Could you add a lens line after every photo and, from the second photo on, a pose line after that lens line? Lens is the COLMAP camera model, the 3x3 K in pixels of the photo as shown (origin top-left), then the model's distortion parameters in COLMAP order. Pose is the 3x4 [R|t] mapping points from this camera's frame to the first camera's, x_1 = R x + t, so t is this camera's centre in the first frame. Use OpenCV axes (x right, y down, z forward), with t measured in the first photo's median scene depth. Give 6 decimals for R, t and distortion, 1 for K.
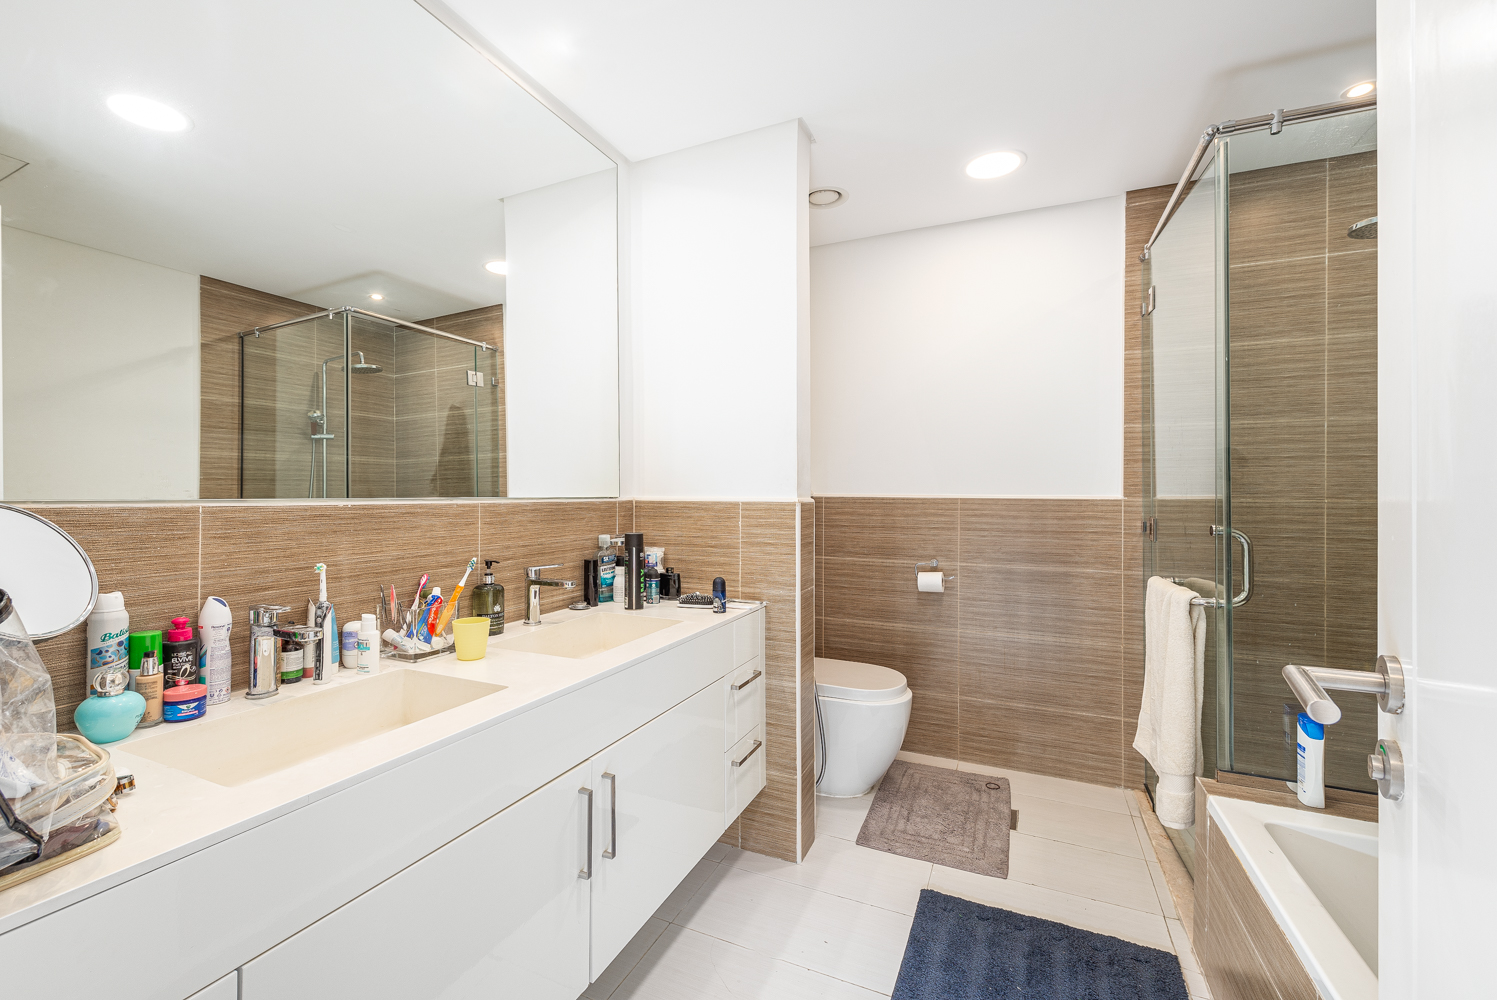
lens RADIAL K [[593.1, 0, 751.9], [0, 593.1, 496.1], [0, 0, 1]] dist [0.011454, -0.003738]
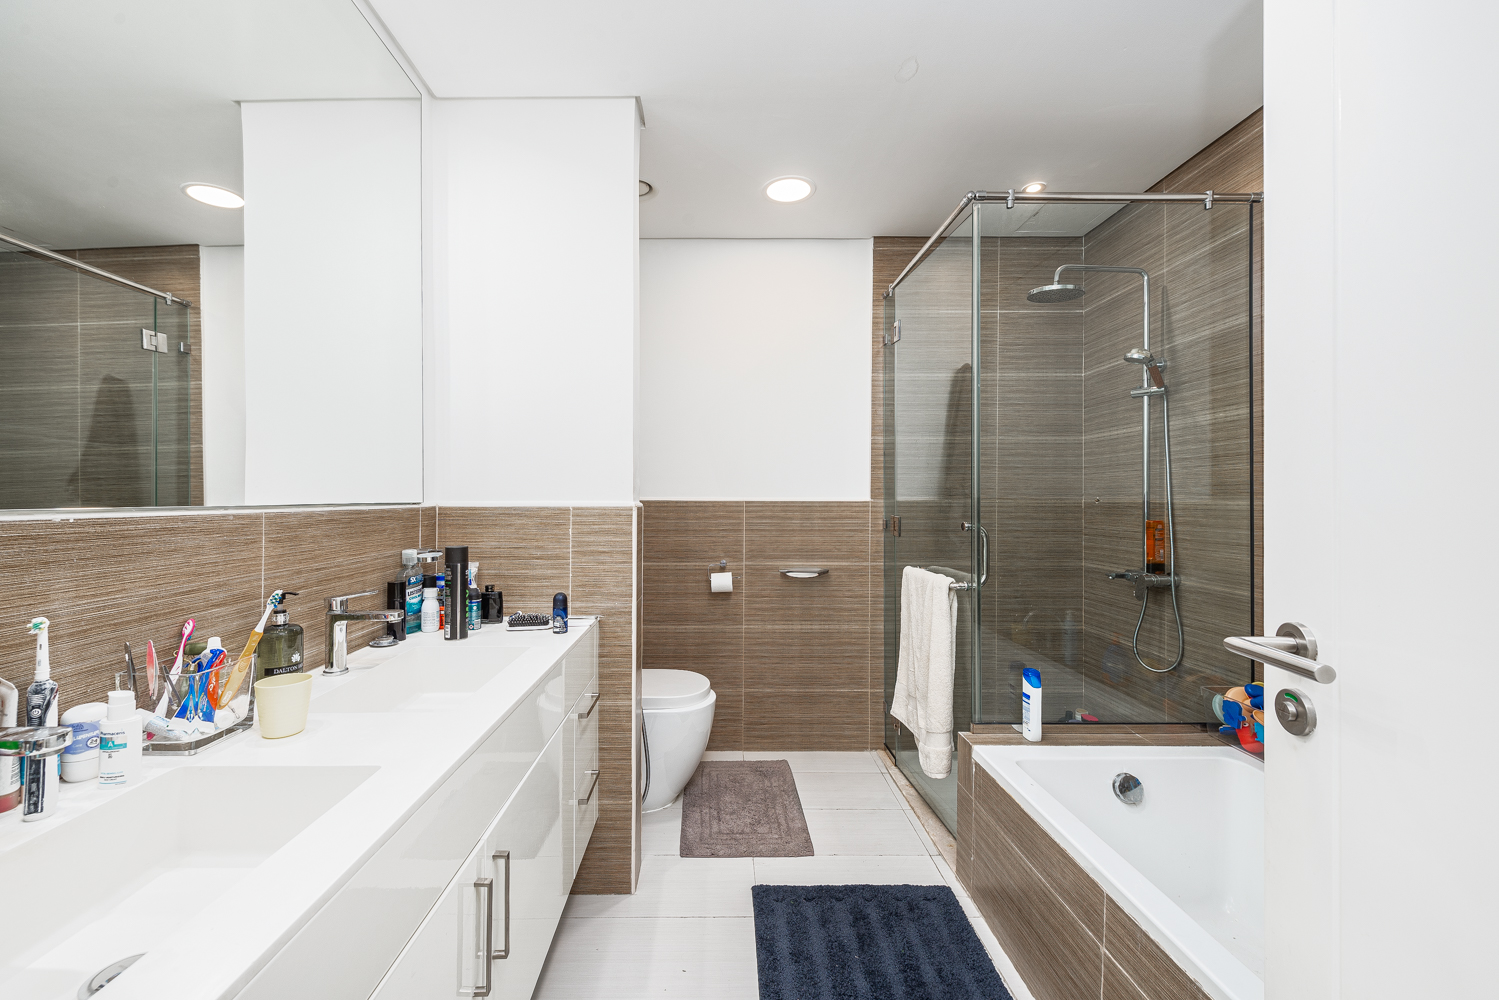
lens RADIAL K [[593.9, 0, 752.9], [0, 593.9, 496.1], [0, 0, 1]] dist [0.011454, -0.003738]
pose [[0.921502, -0.003614, 0.388357, -0.097611], [0.005761, 0.999974, -0.004363, -0.000900], [-0.388331, 0.006258, 0.921499, 0.054482]]
